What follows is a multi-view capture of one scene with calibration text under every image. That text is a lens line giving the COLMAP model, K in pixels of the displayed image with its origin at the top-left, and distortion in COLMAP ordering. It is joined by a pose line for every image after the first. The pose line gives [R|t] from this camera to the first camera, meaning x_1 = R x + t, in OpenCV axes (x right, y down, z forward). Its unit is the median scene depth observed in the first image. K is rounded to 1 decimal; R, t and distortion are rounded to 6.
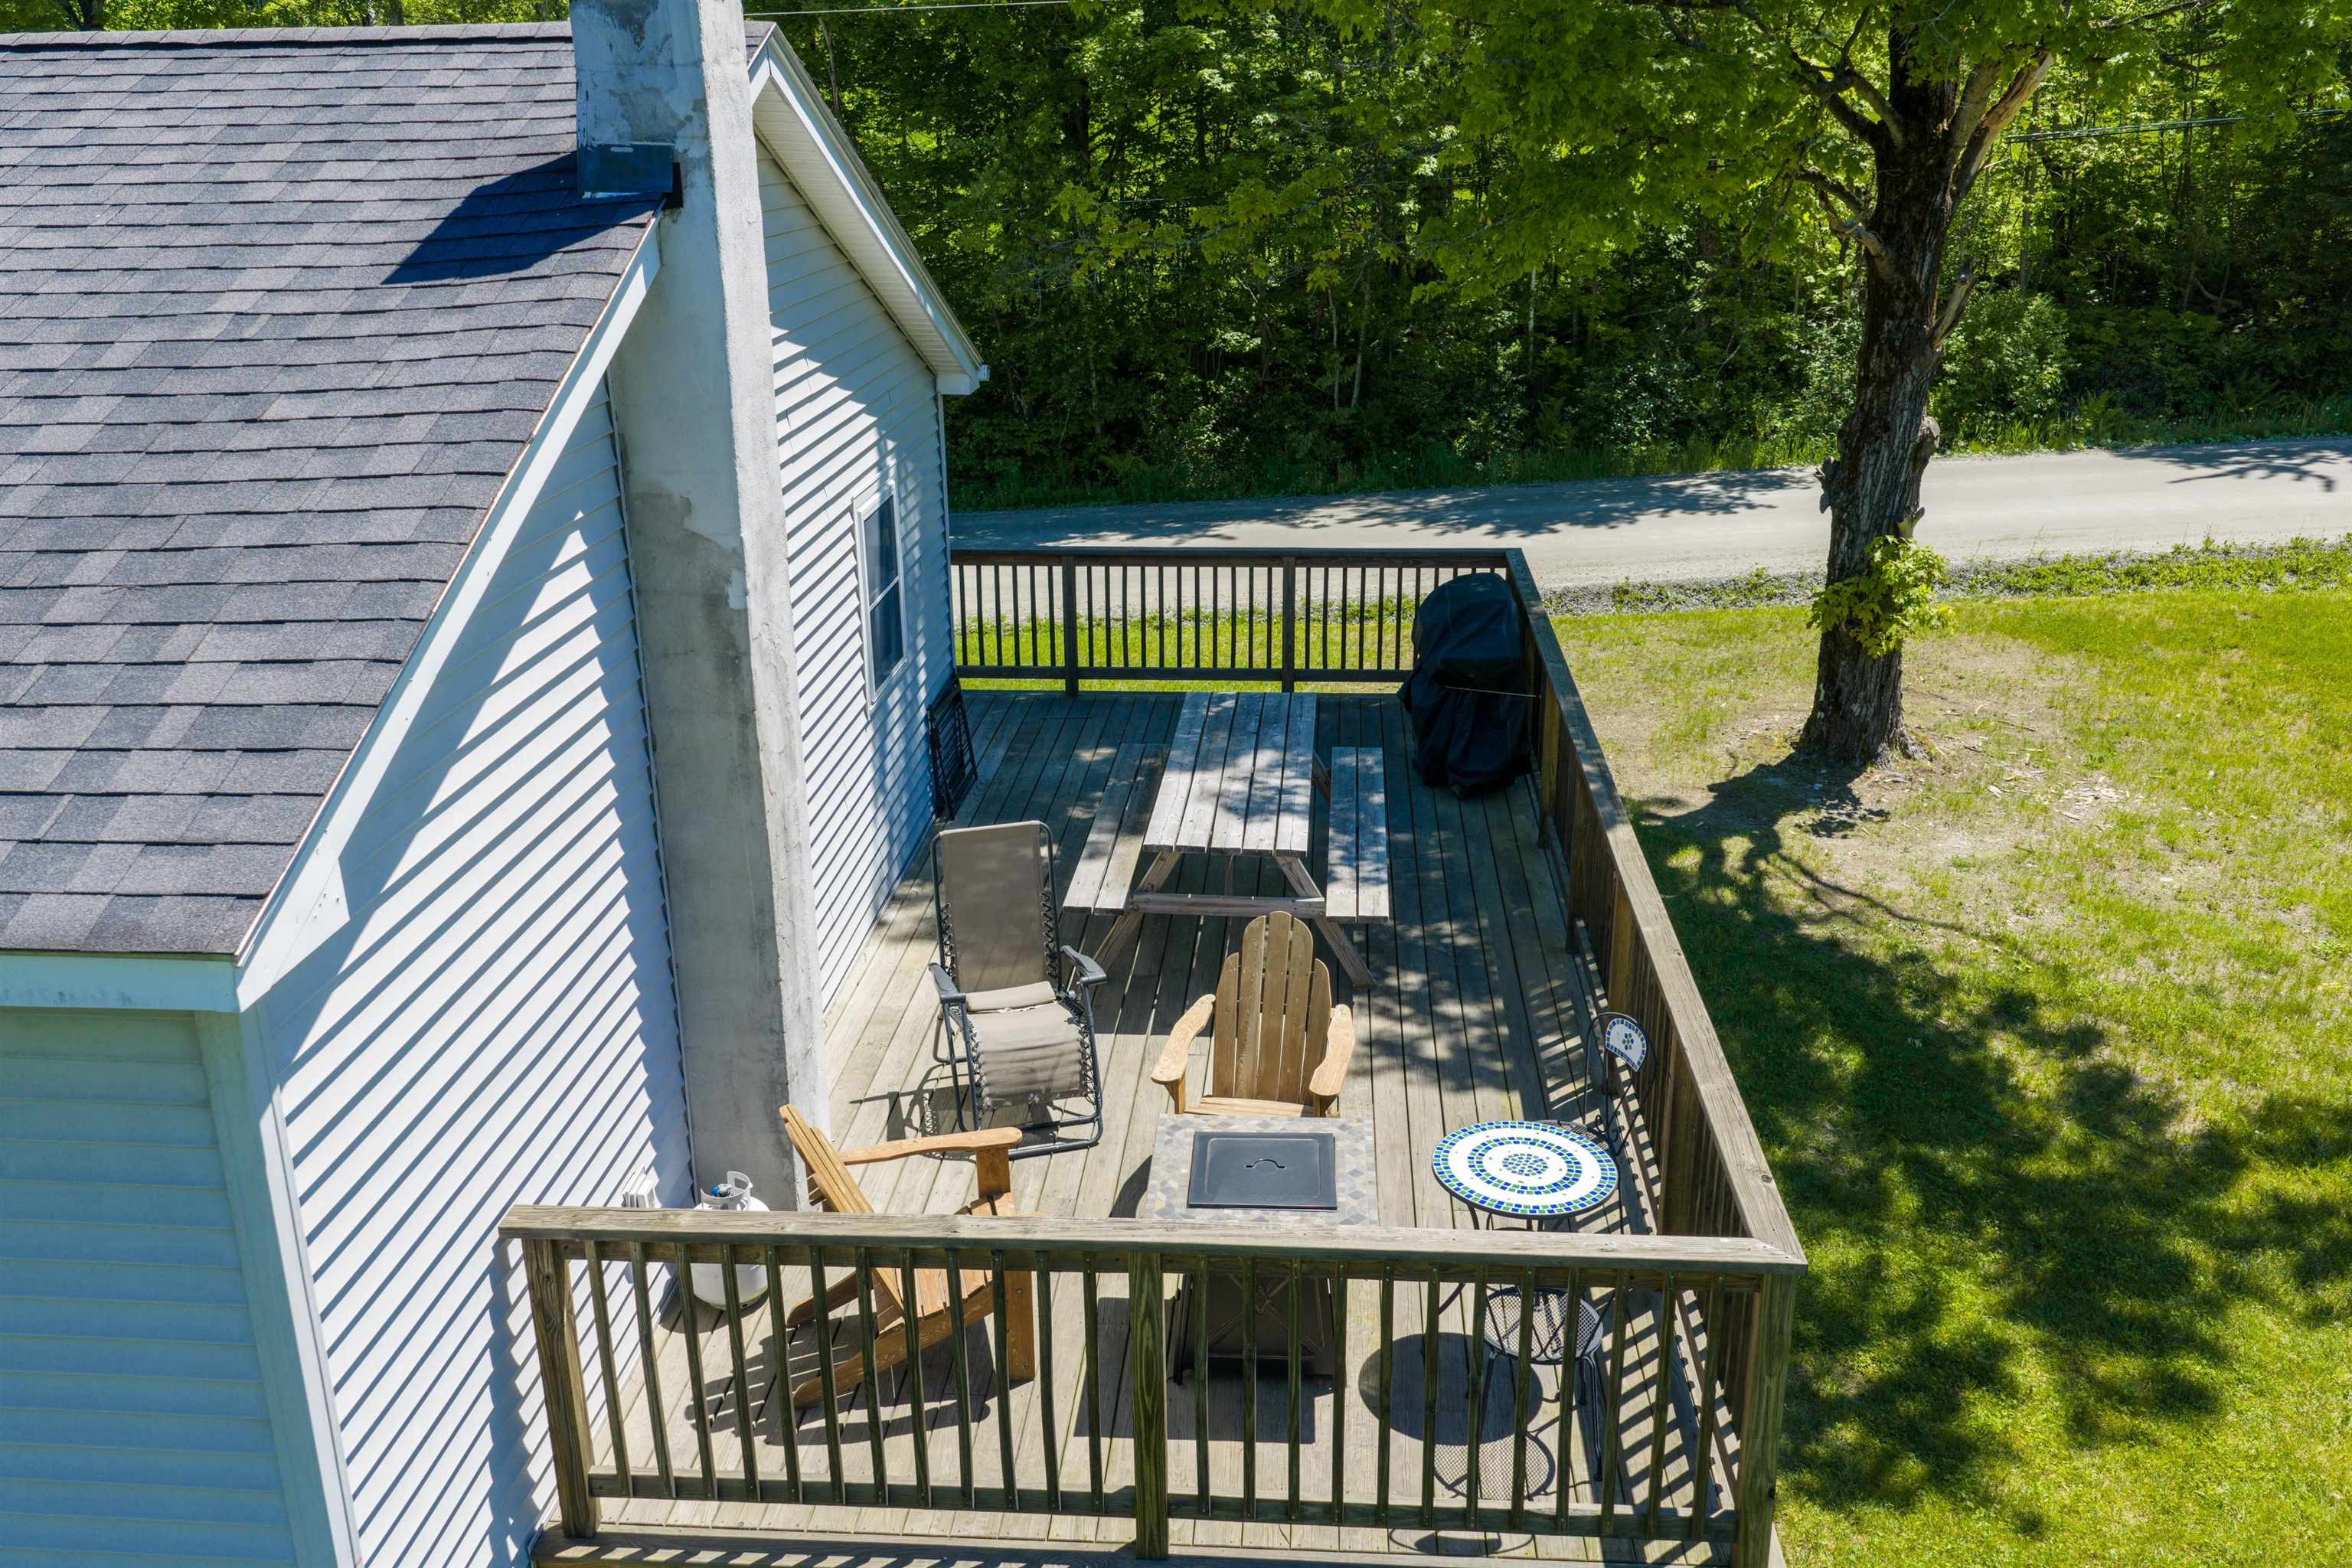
lens RADIAL K [[1949.5, 0, 1176.0], [0, 1949.5, 784.0], [0, 0, 1]] dist [0.021679, -0.003283]
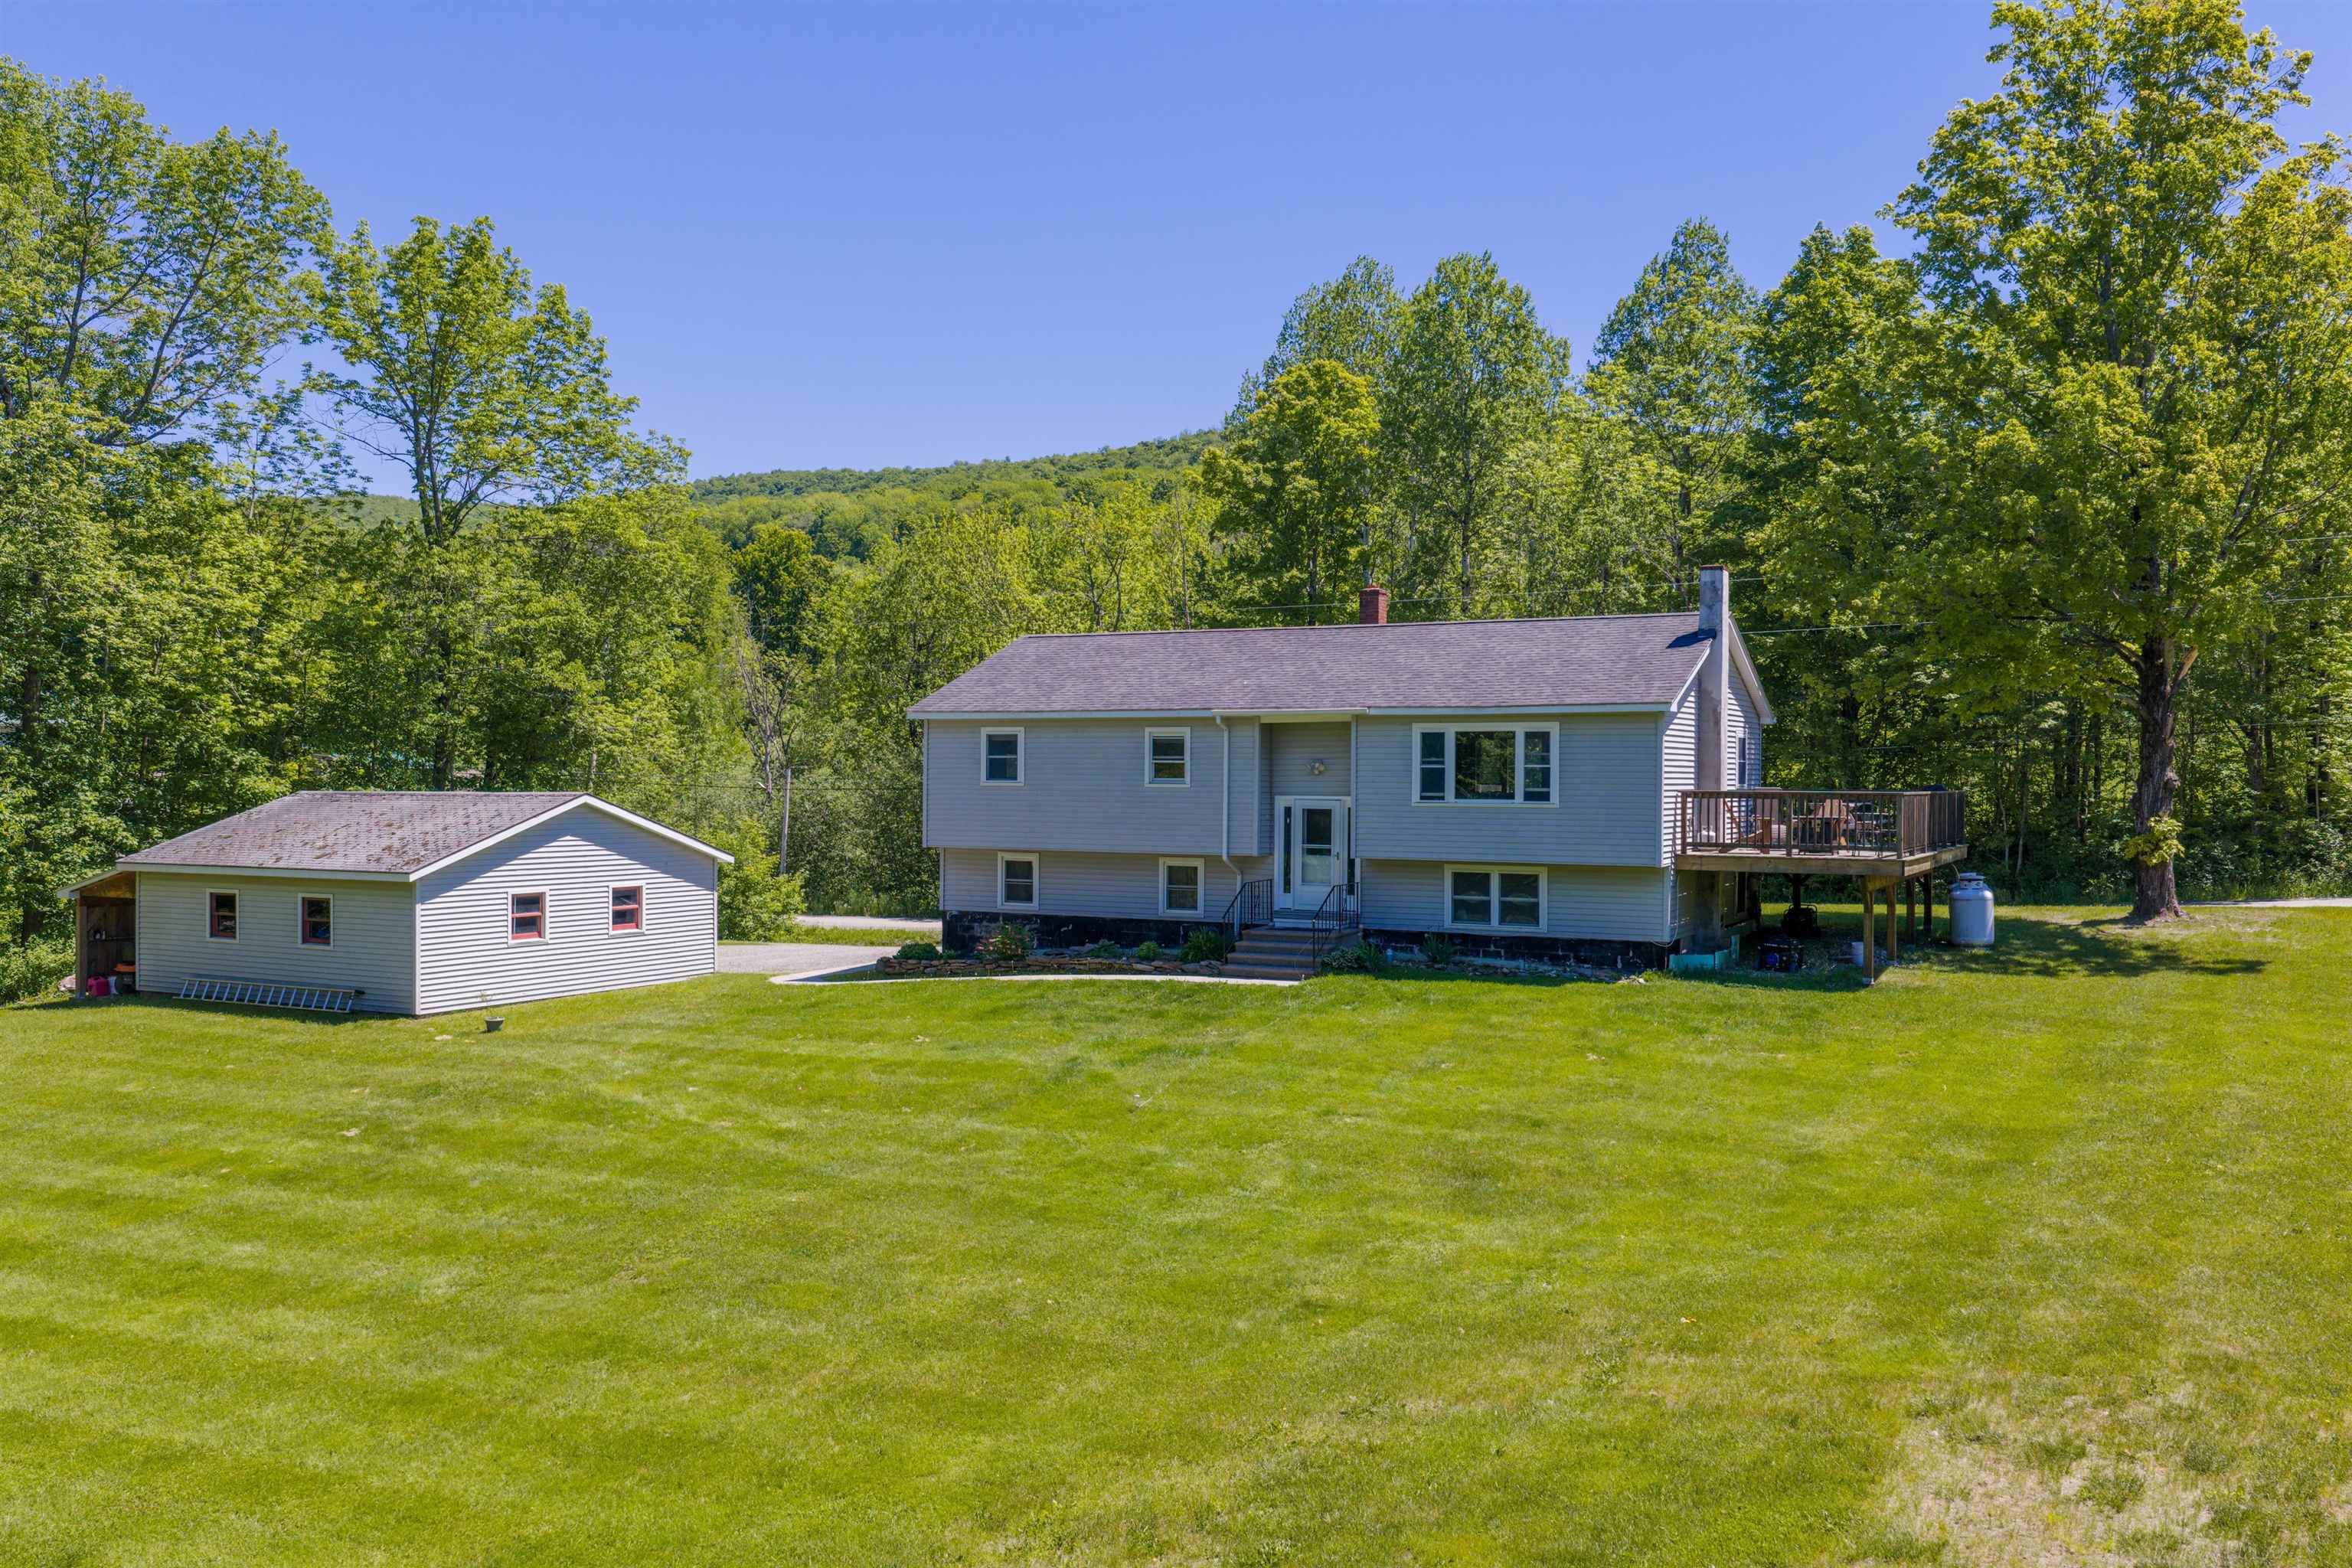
lens RADIAL K [[1949.5, 0, 1176.0], [0, 1949.5, 784.0], [0, 0, 1]] dist [0.021679, -0.003283]
pose [[0.918213, 0.030063, -0.394944, 0.350819], [-0.155670, 0.944268, -0.290043, 1.273231], [0.364213, 0.327802, 0.871719, -2.783519]]
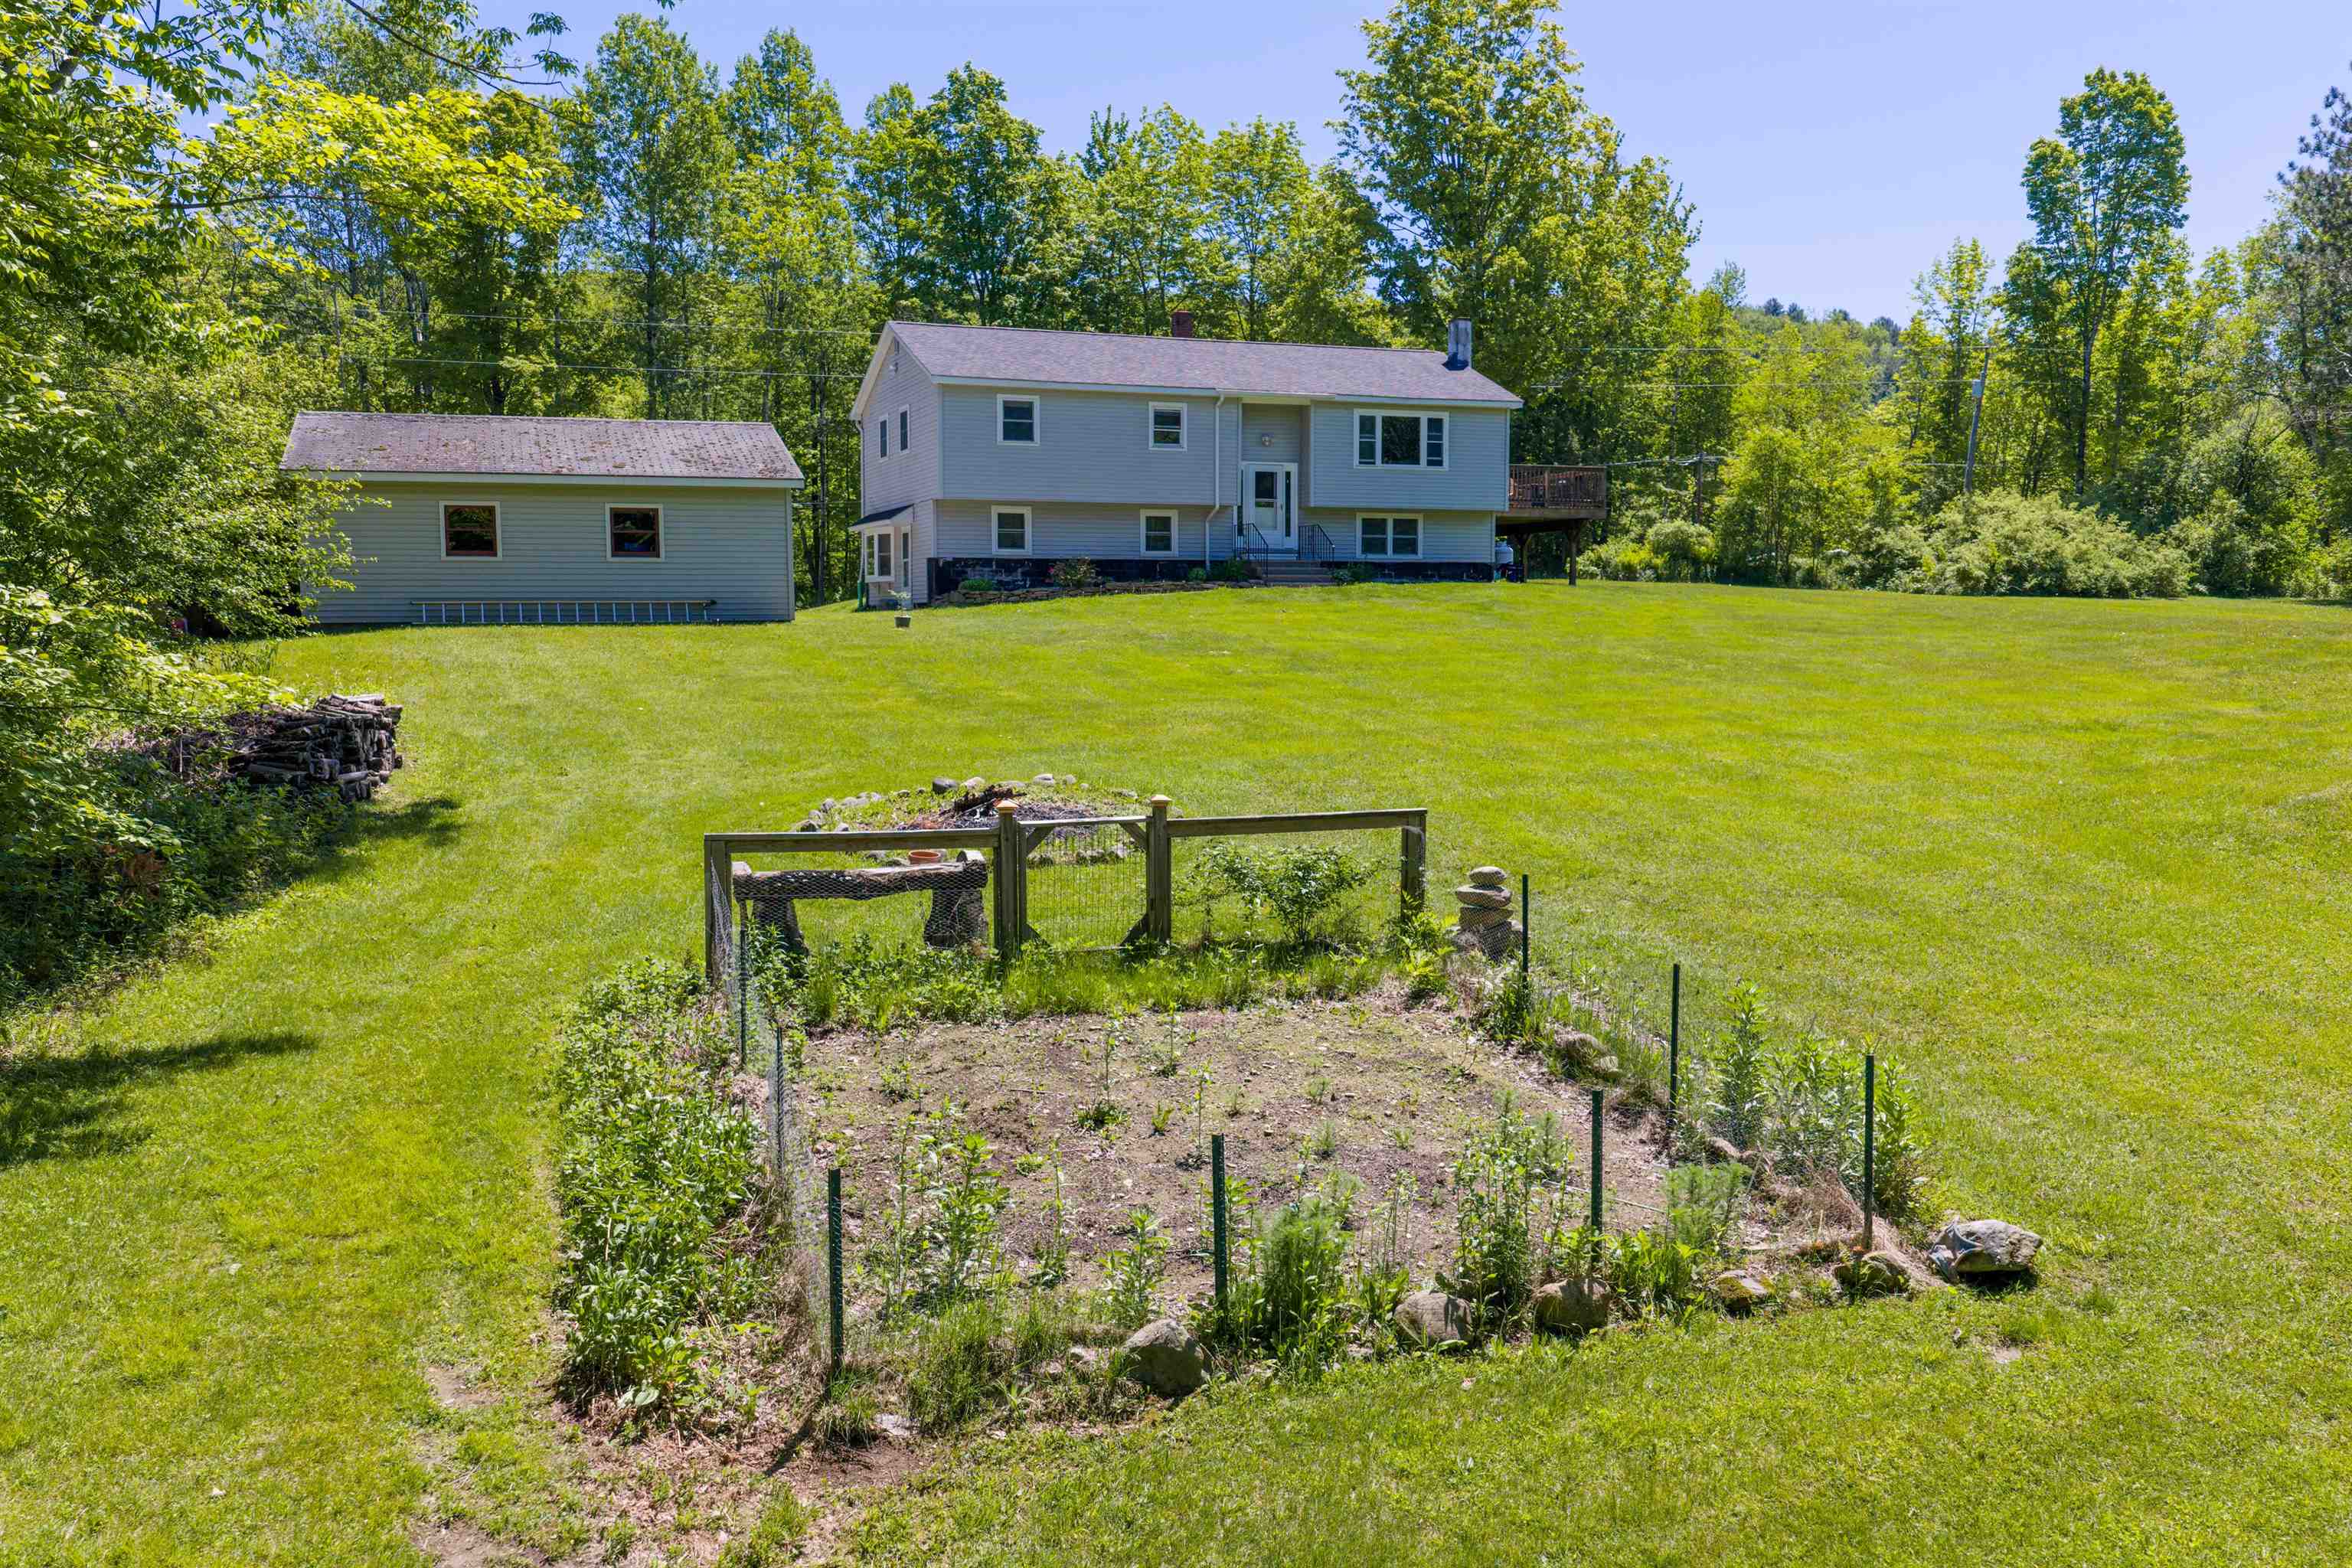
lens RADIAL K [[1949.5, 0, 1176.0], [0, 1949.5, 784.0], [0, 0, 1]] dist [0.021679, -0.003283]
pose [[0.898035, -0.014449, 0.439686, -3.256925], [0.131334, 0.962688, -0.236606, 2.105119], [-0.419862, 0.270226, 0.866426, -3.419355]]
